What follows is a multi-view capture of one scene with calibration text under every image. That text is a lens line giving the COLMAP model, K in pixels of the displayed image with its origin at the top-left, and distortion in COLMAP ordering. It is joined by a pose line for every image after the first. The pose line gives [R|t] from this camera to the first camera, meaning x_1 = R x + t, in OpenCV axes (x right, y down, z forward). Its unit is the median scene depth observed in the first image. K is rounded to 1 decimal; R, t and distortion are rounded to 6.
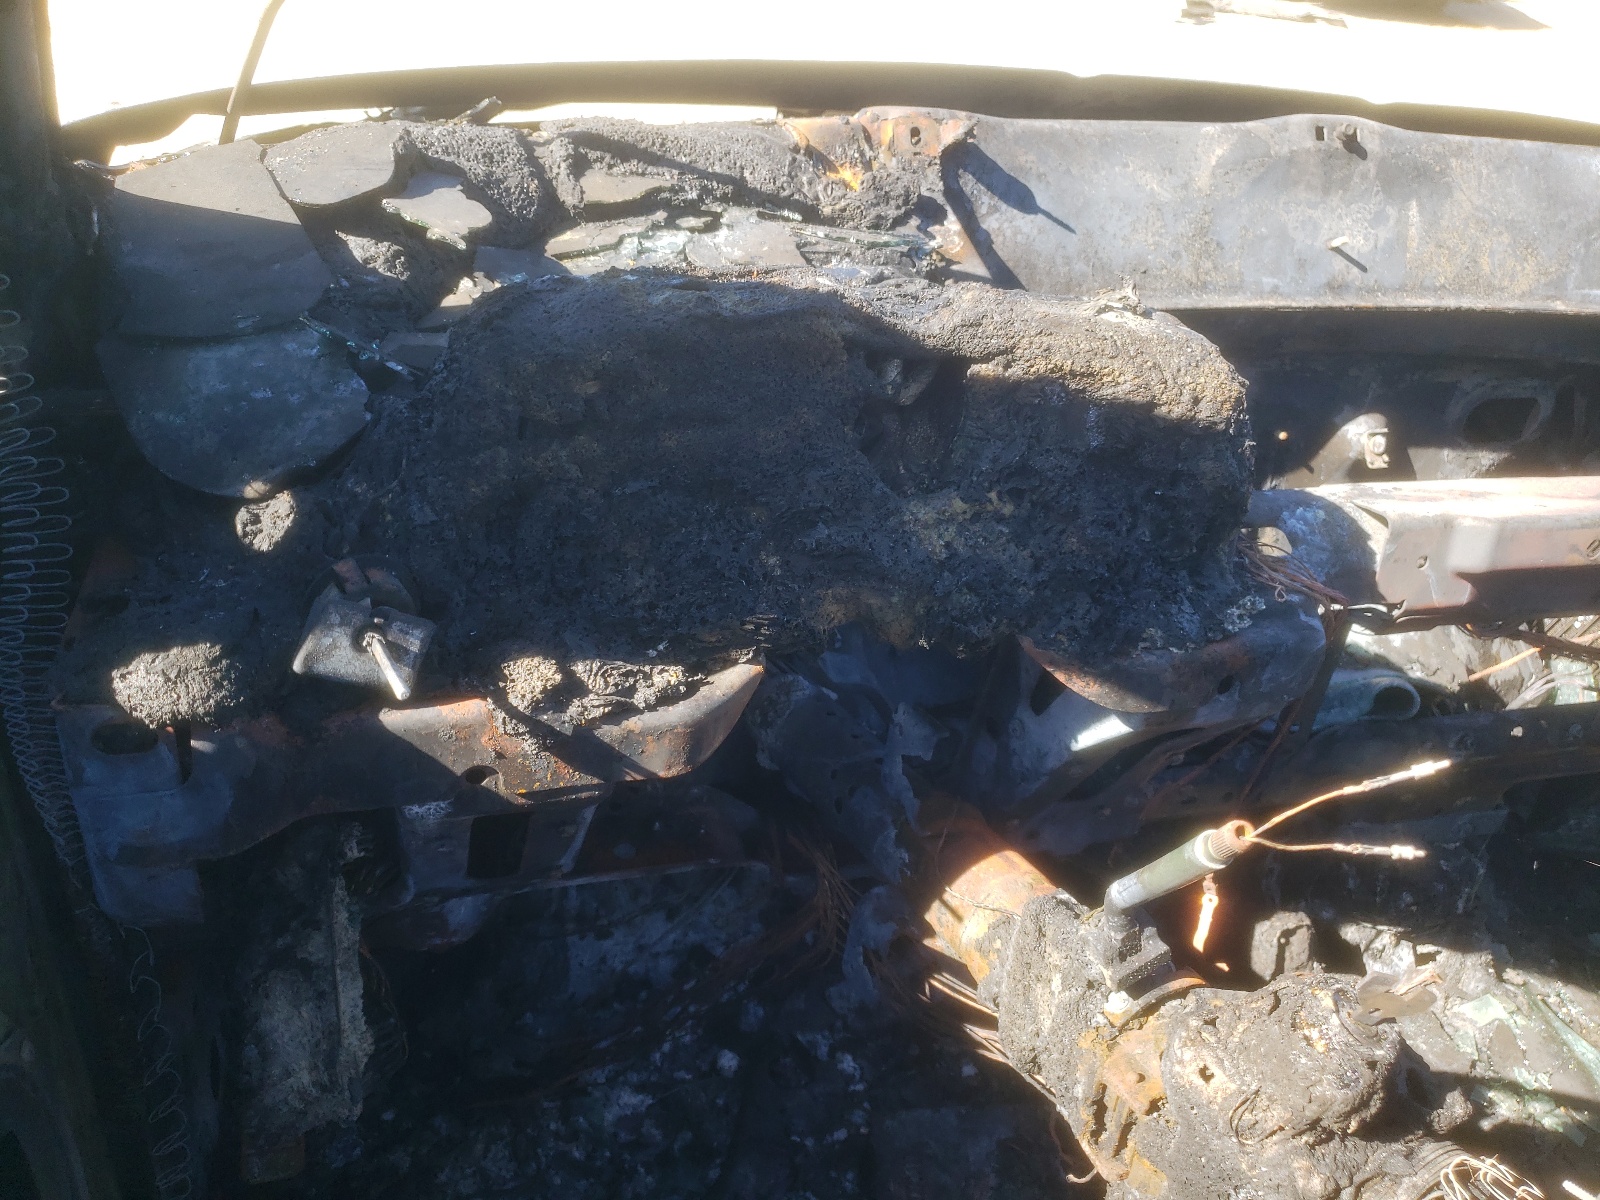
lens RADIAL K [[1200.3, 0, 800.0], [0, 1200.3, 600.0], [0, 0, 1]] dist [-0.000028, 0.002306]
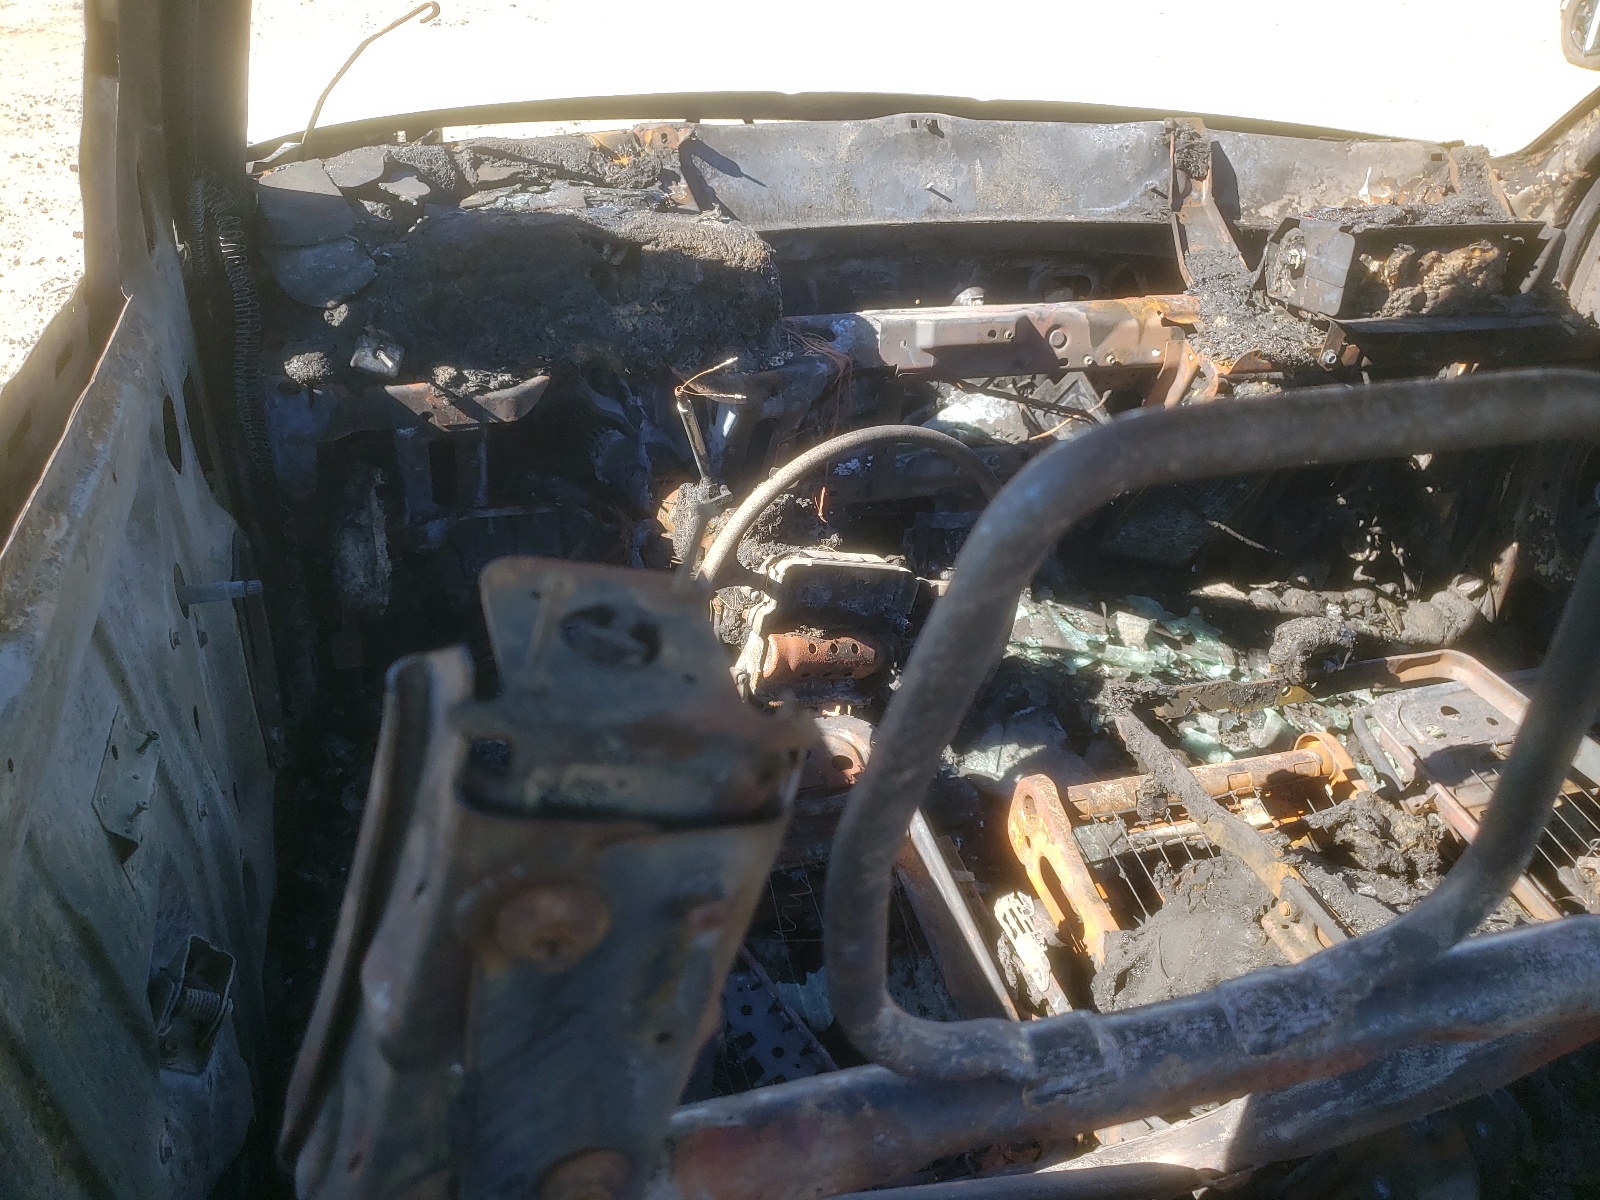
lens RADIAL K [[1230.9, 0, 839.1], [0, 1230.9, 597.1], [0, 0, 1]] dist [-0.008550, 0.003352]
pose [[0.999194, -0.039771, -0.005421, 0.434370], [0.039844, 0.999109, 0.013946, 0.387697], [0.004862, -0.014150, 0.999888, -1.146289]]
